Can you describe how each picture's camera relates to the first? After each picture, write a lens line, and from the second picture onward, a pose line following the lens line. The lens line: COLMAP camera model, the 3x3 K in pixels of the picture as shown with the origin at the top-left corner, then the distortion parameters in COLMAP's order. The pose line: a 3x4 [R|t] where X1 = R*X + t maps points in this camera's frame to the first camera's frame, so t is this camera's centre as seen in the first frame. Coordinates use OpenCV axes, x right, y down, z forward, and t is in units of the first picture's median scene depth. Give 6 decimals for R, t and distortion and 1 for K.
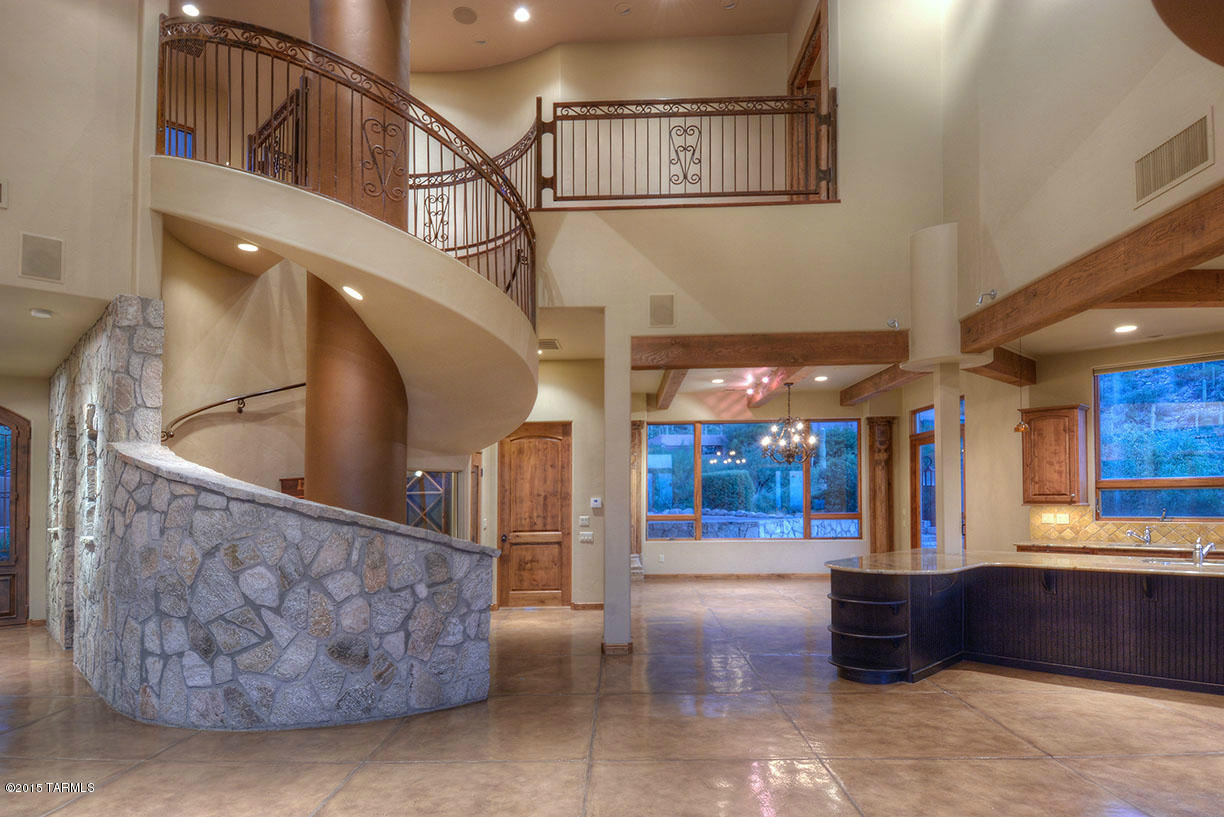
lens RADIAL K [[654.3, 0, 612.5], [0, 654.3, 505.5], [0, 0, 1]] dist [0.003485, -0.000550]
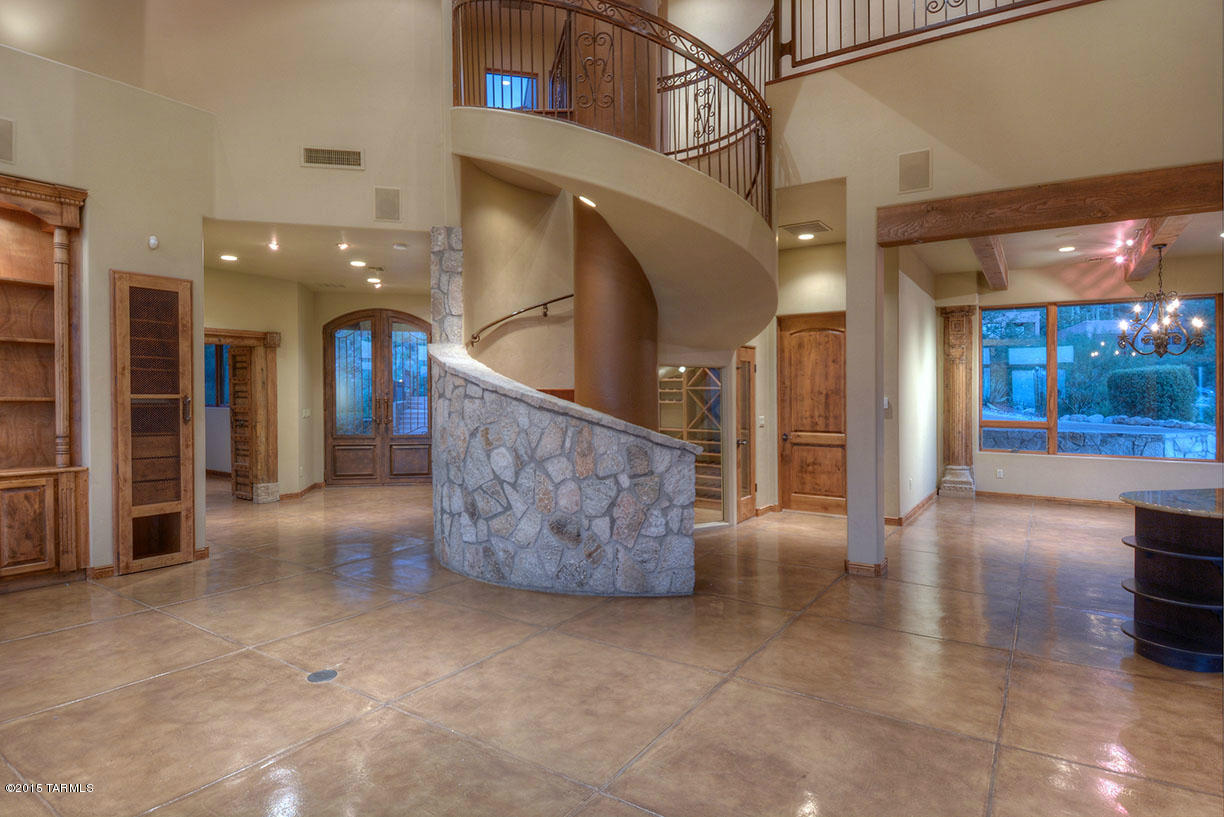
lens RADIAL K [[667.6, 0, 628.6], [0, 667.6, 423.2], [0, 0, 1]] dist [0.039974, -0.052601]
pose [[0.847660, 0.044358, -0.528682, 0.265201], [-0.028343, 0.998862, 0.038365, -0.002882], [0.529782, -0.017536, 0.847952, 0.093021]]
